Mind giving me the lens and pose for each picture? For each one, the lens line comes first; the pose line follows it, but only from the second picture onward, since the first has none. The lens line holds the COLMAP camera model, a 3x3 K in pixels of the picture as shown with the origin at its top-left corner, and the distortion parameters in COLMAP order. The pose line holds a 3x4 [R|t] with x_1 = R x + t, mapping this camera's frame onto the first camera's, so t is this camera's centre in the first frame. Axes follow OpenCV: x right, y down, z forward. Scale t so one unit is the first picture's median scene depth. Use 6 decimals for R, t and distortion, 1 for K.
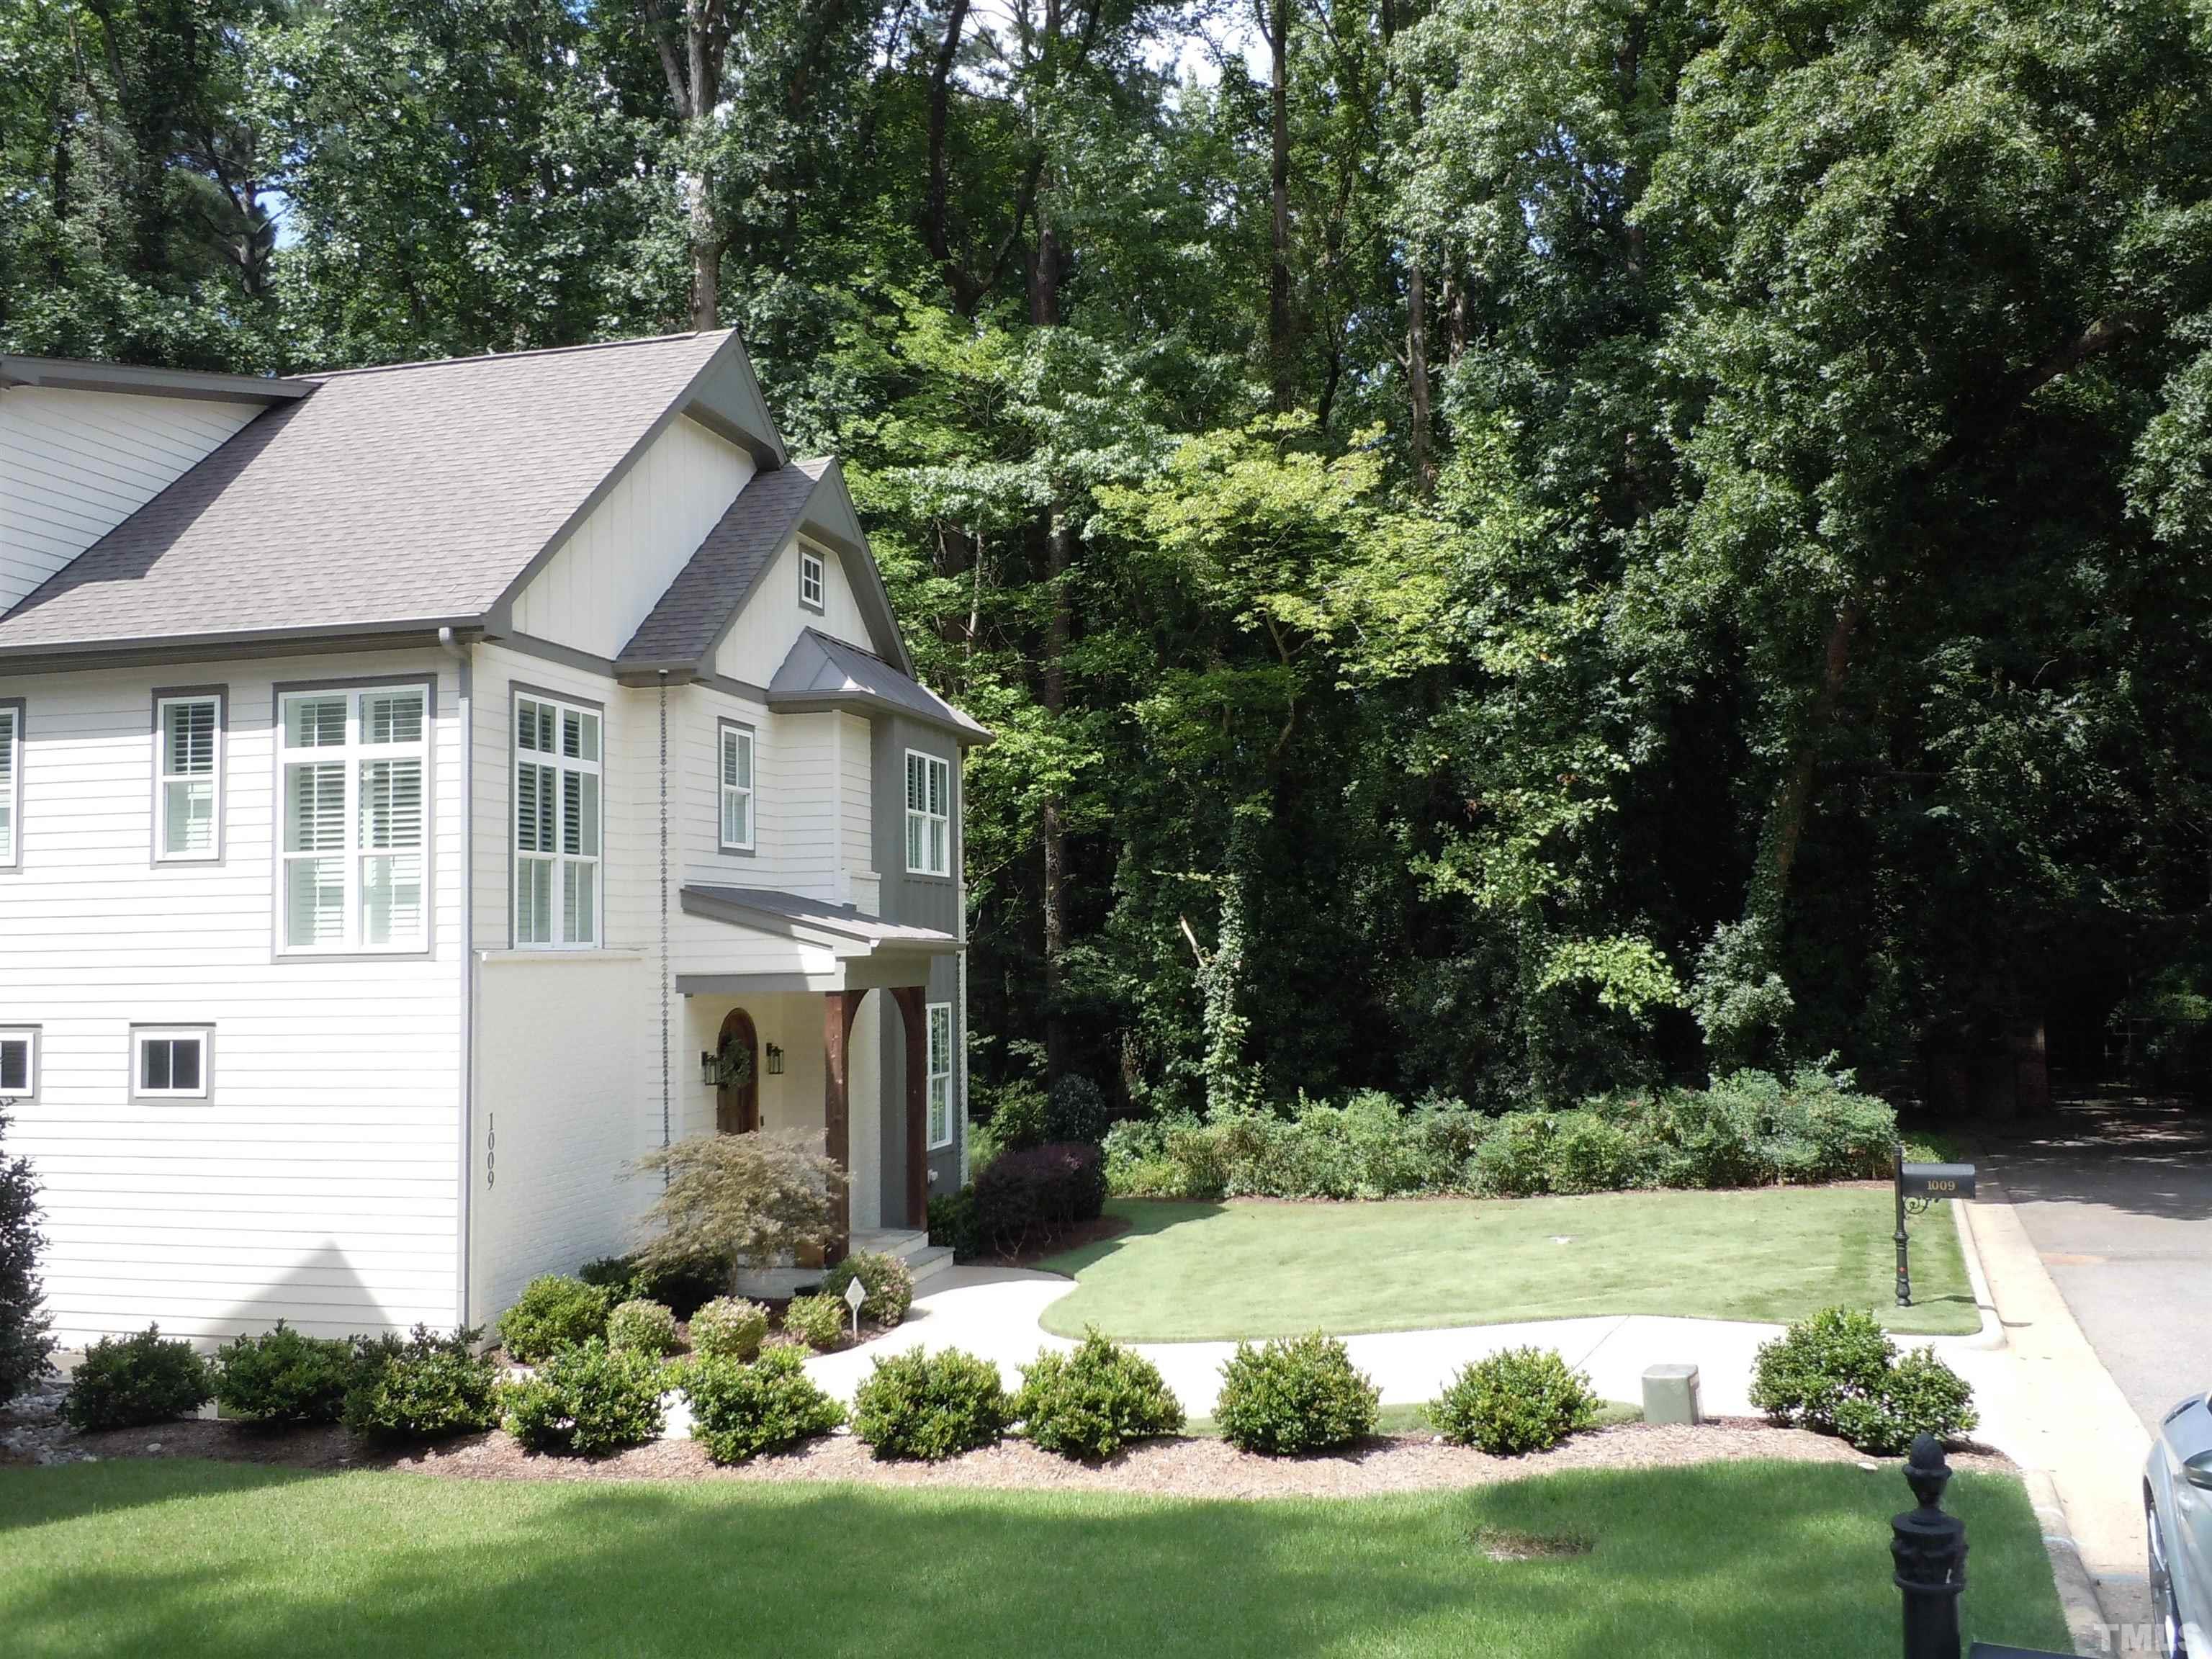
lens RADIAL K [[1827.2, 0, 1106.0], [0, 1827.2, 829.5], [0, 0, 1]] dist [-0.005565, -0.000720]
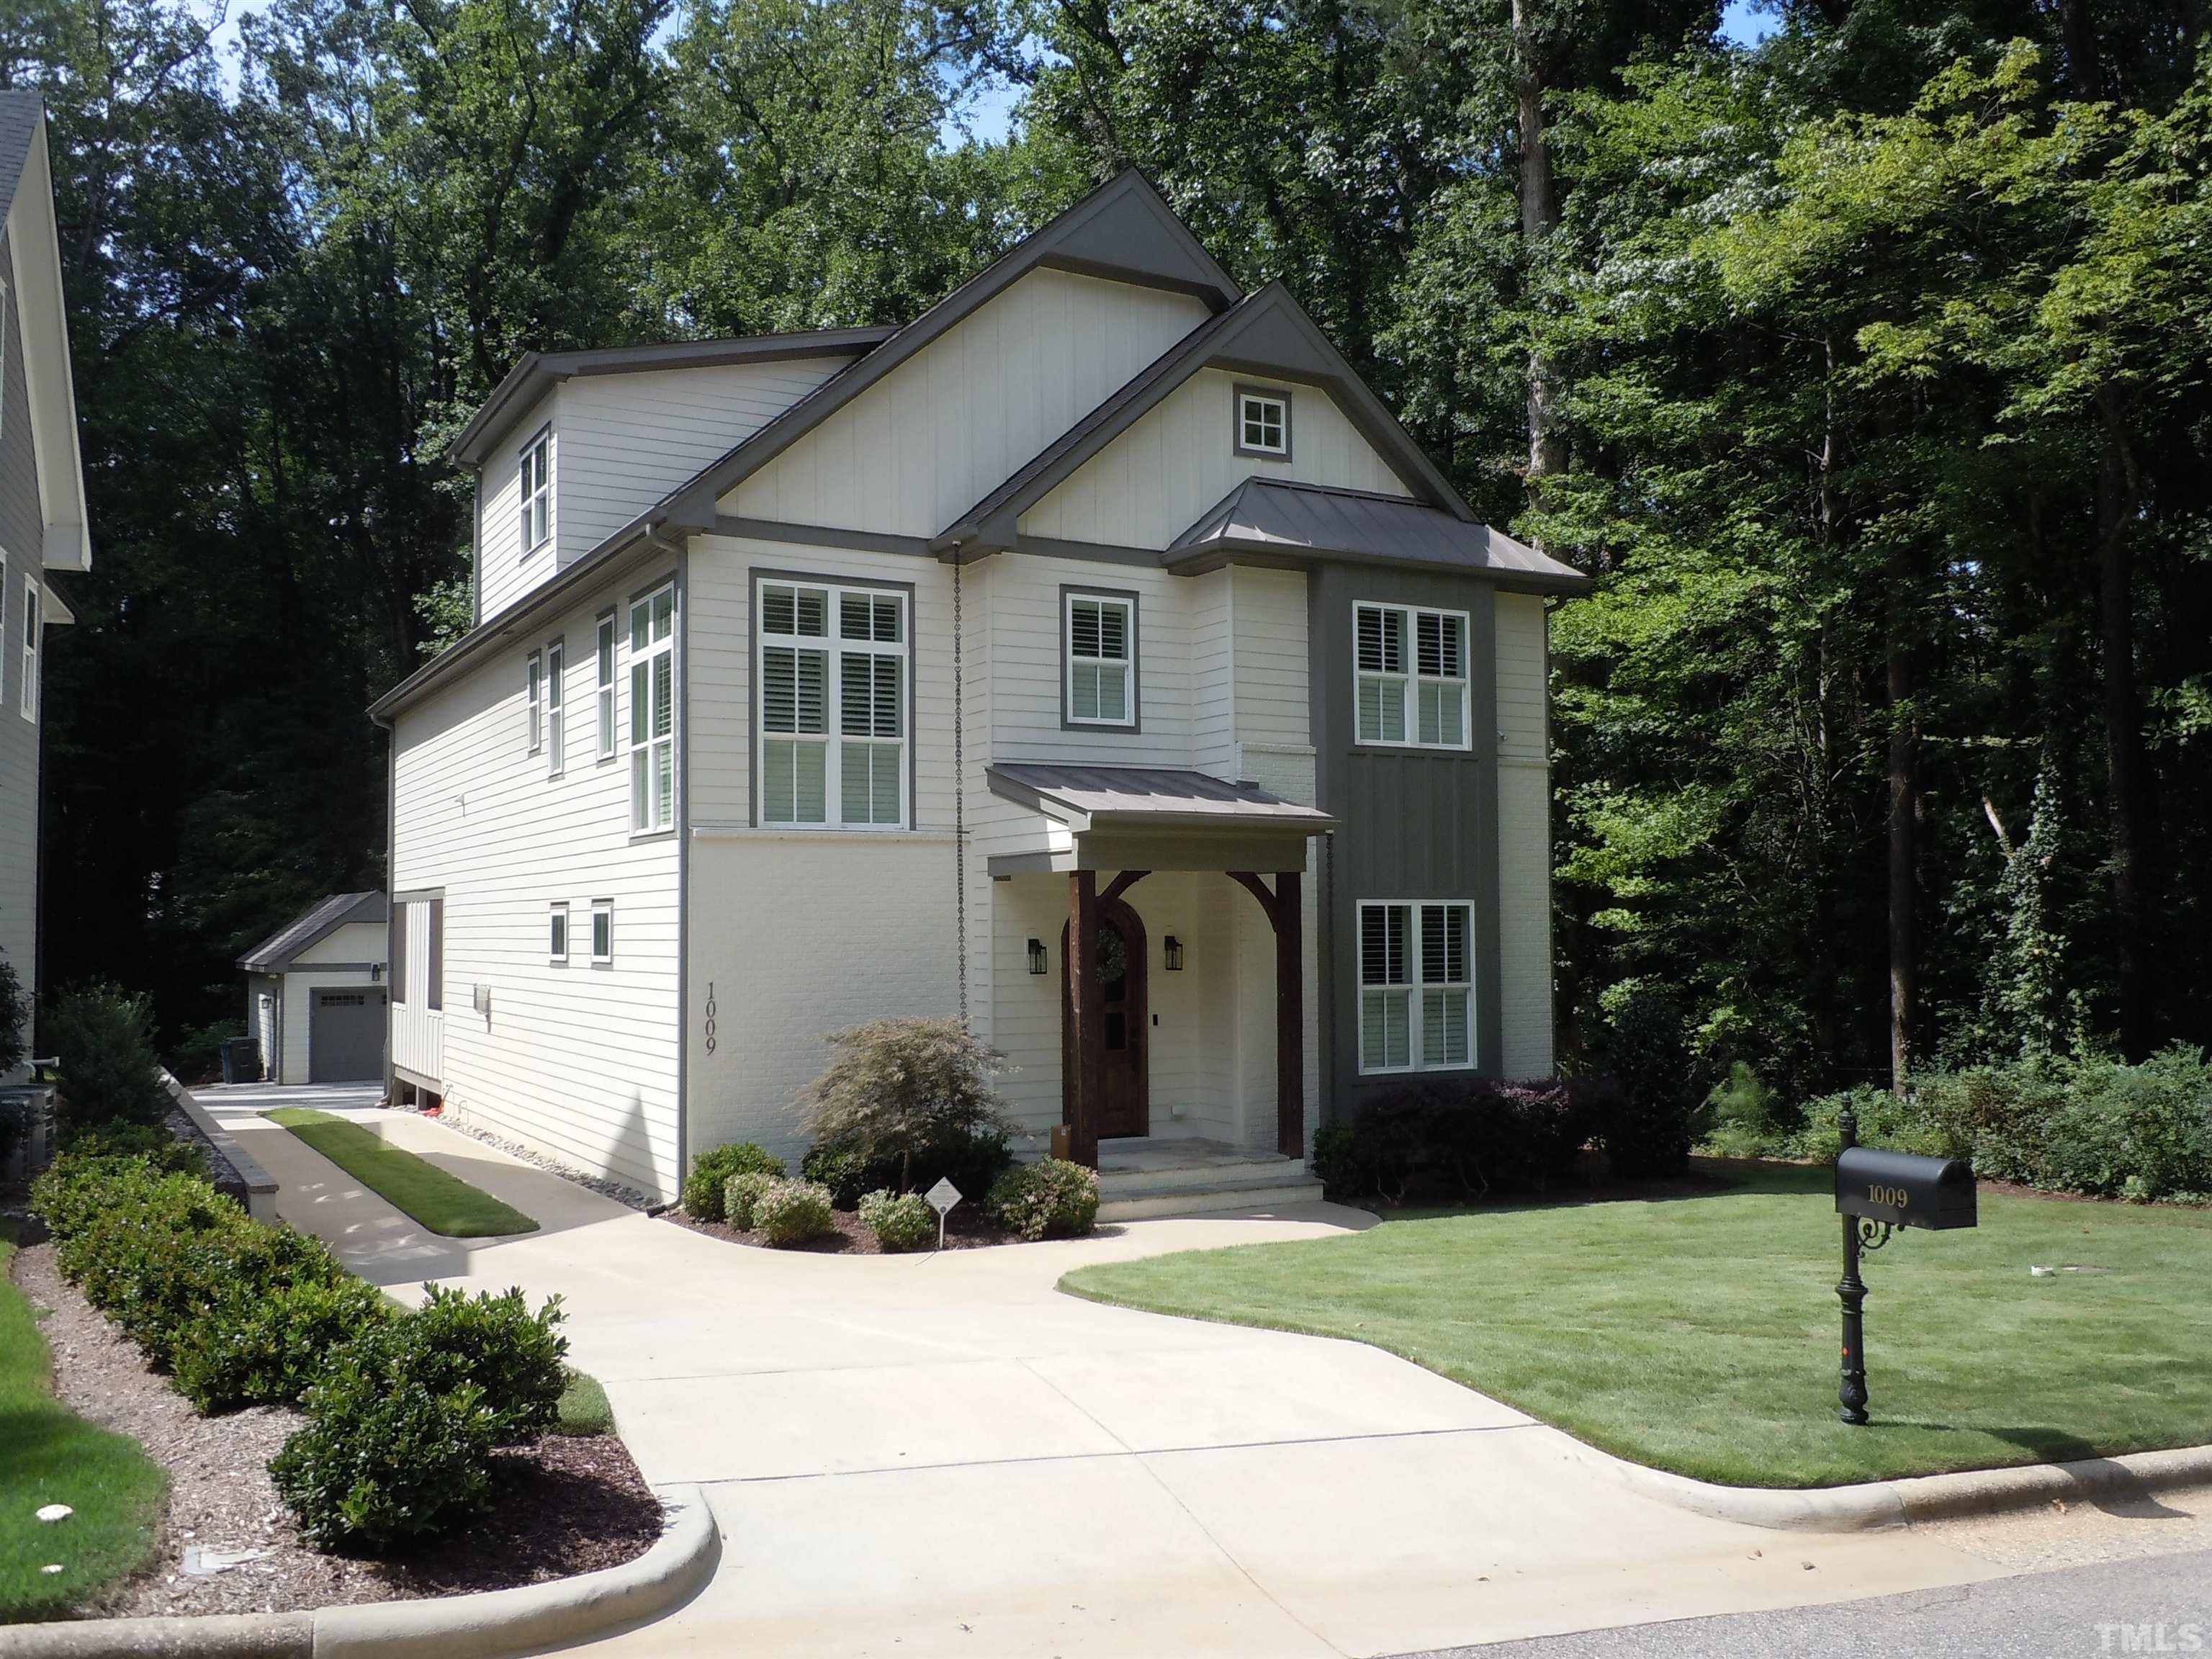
lens RADIAL K [[1827.2, 0, 1106.0], [0, 1827.2, 829.5], [0, 0, 1]] dist [-0.005565, -0.000720]
pose [[0.706037, -0.025259, -0.707724, 0.507636], [0.045579, 0.998912, 0.009819, 0.060751], [0.706706, -0.039190, 0.706421, 0.379659]]
